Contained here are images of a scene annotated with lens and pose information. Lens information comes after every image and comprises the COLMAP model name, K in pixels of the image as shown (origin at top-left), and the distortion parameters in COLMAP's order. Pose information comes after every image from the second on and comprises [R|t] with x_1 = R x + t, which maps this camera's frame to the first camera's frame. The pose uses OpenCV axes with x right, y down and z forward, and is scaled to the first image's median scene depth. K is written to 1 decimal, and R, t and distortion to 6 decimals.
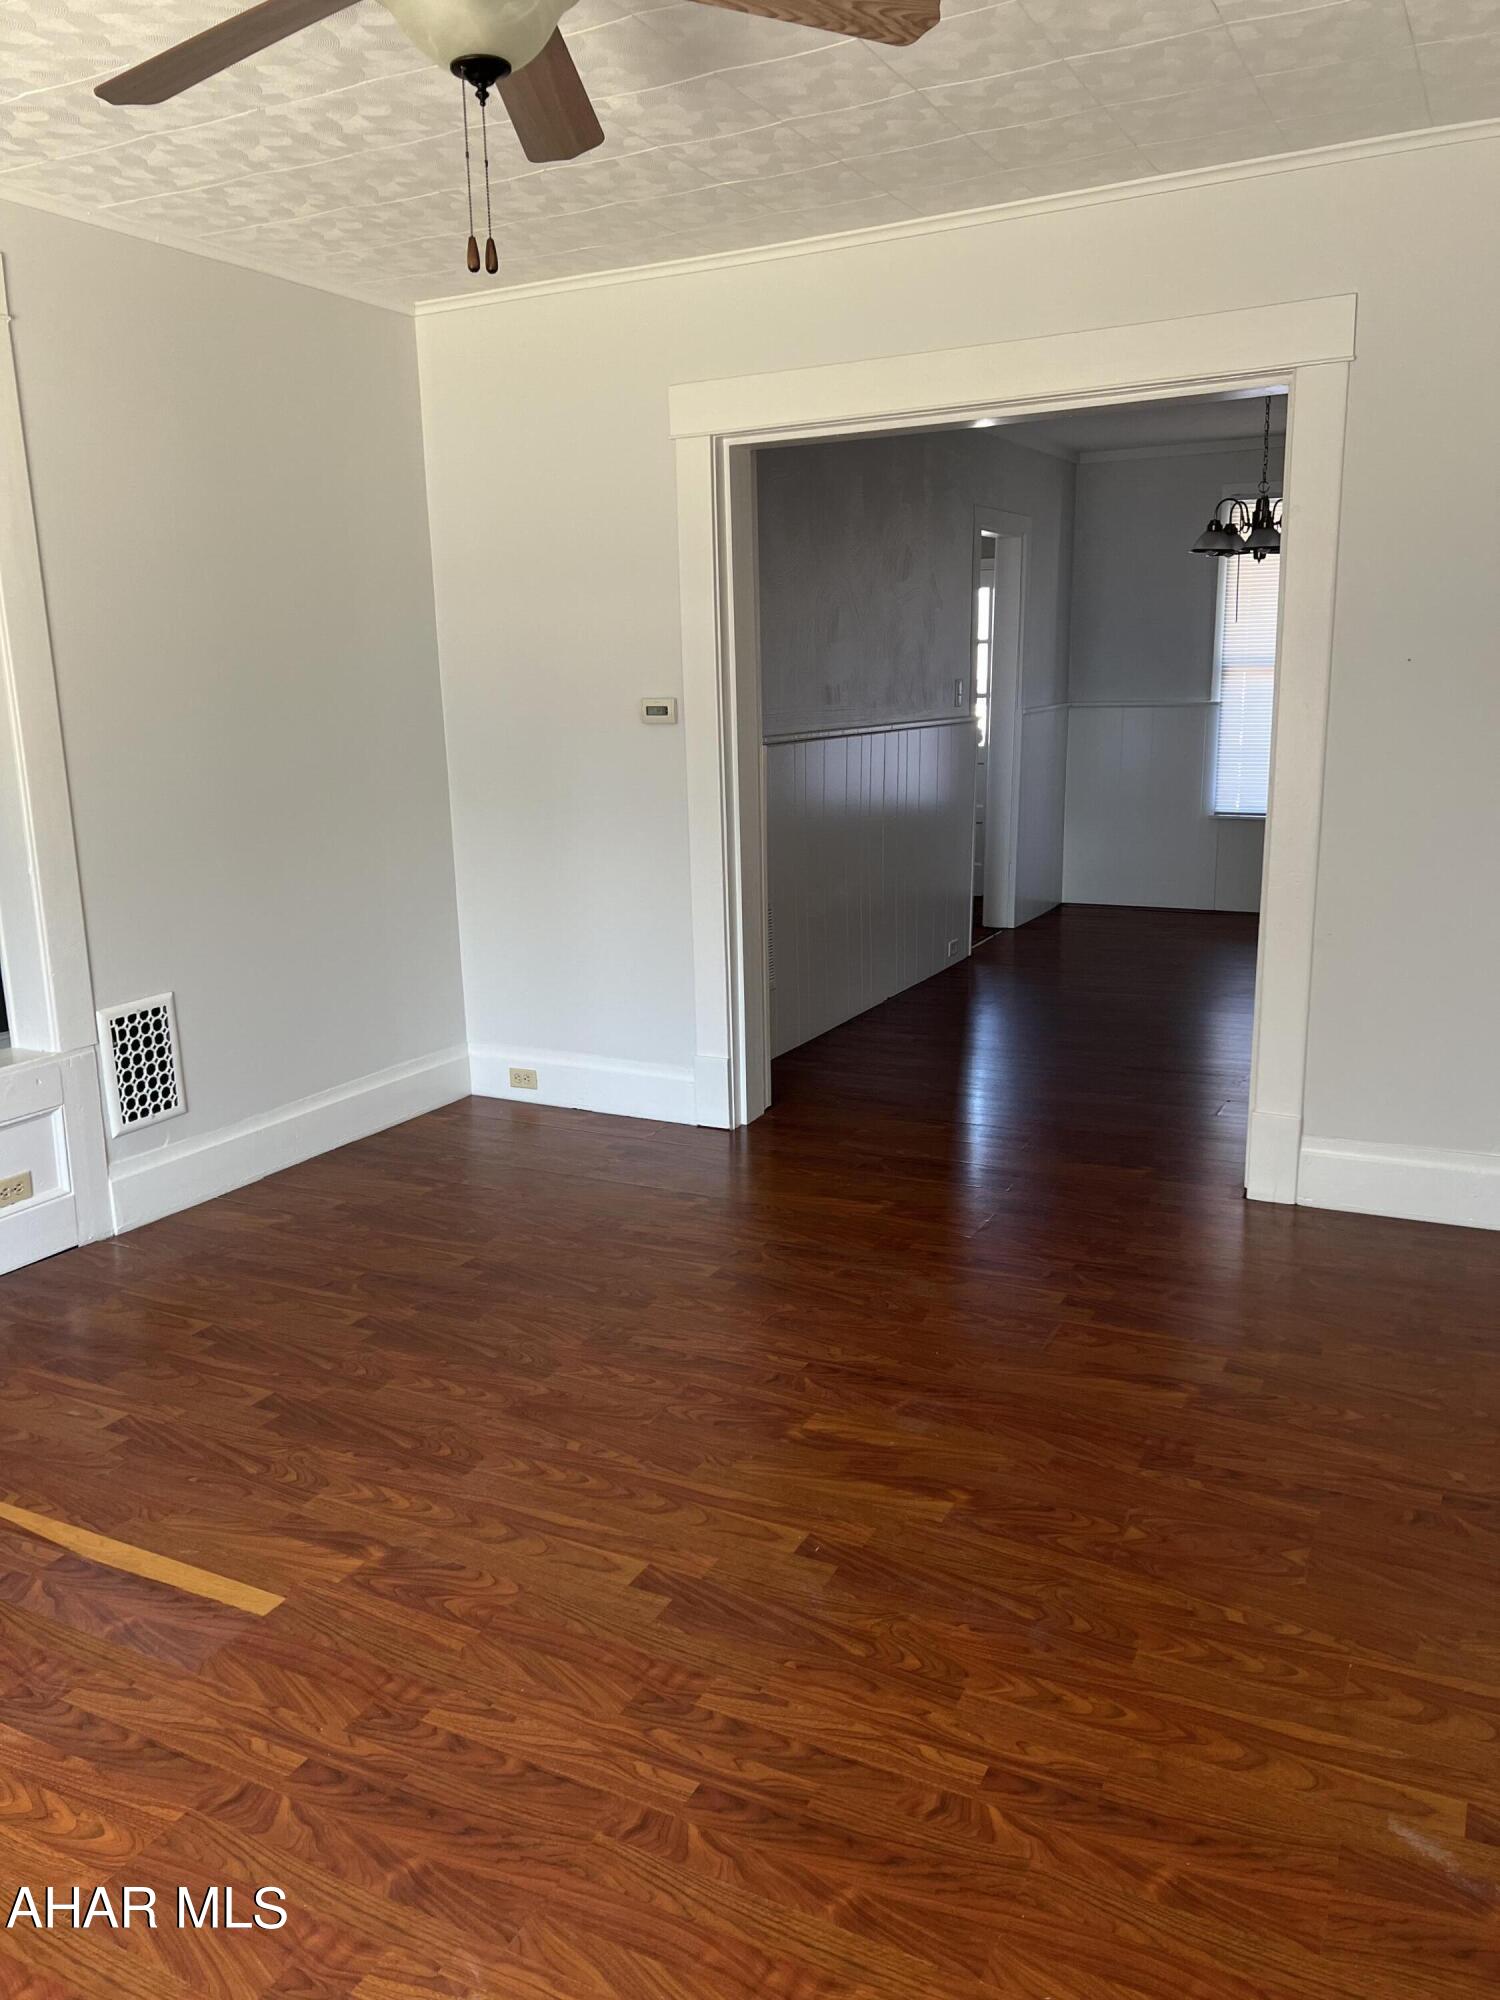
lens RADIAL K [[1511.5, 0, 750.2], [0, 1511.5, 999.9], [0, 0, 1]] dist [0.015116, -0.008229]
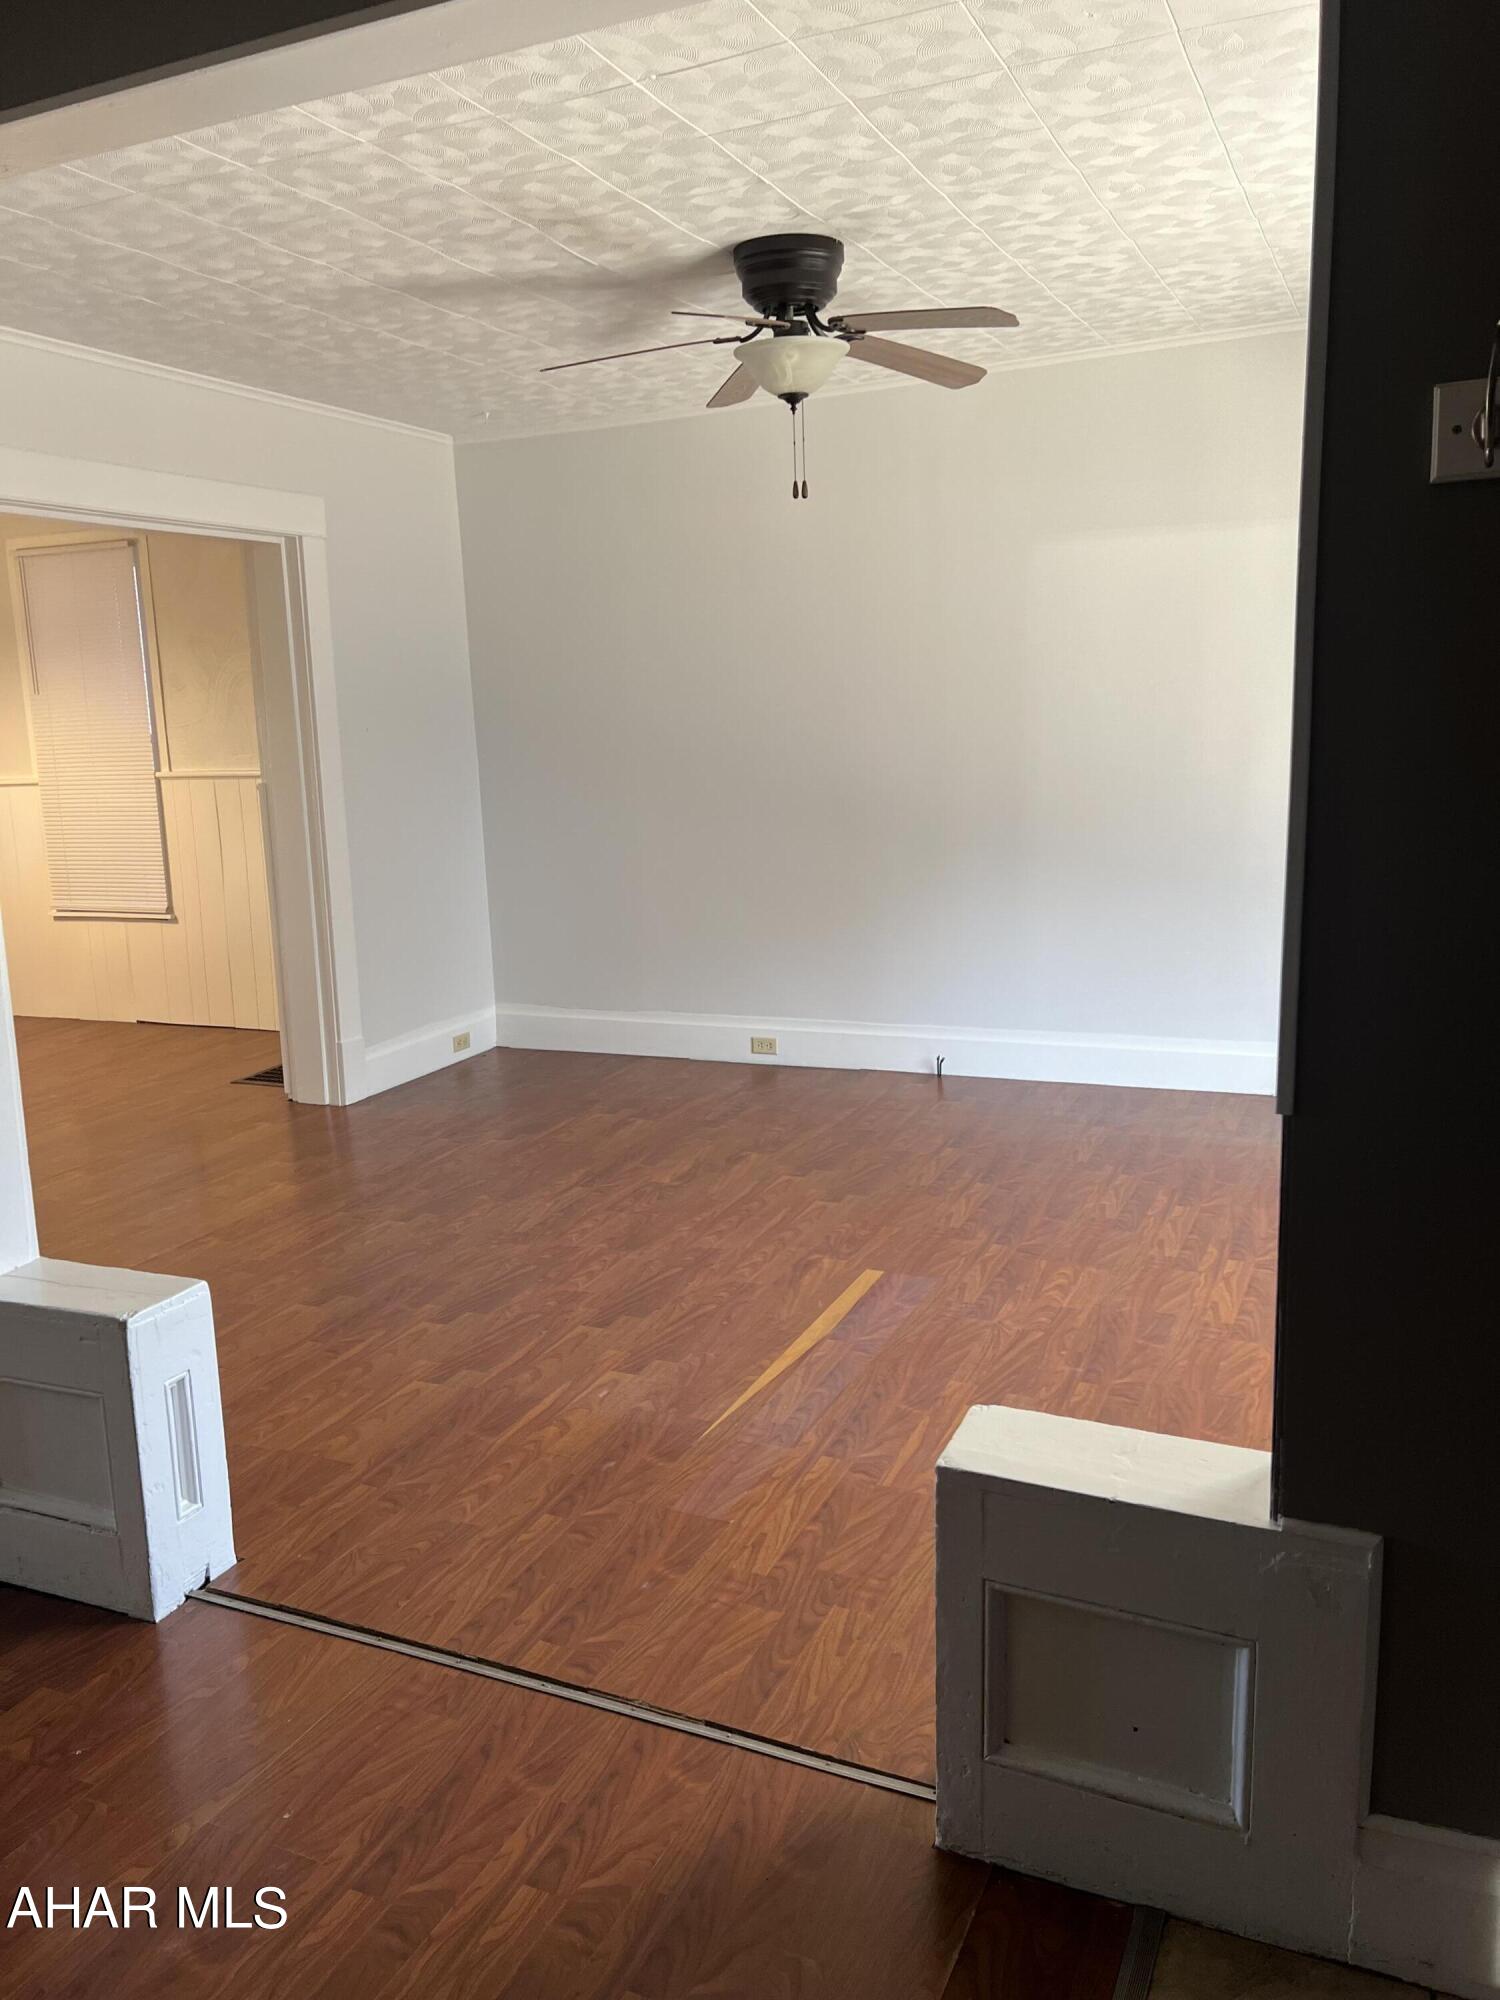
lens RADIAL K [[1511.5, 0, 747.9], [0, 1511.5, 999.8], [0, 0, 1]] dist [0.015116, -0.008229]
pose [[-0.051084, -0.158885, 0.985975, -1.612120], [0.257841, 0.951694, 0.166720, -0.158064], [-0.964836, 0.262742, -0.007649, 0.924540]]
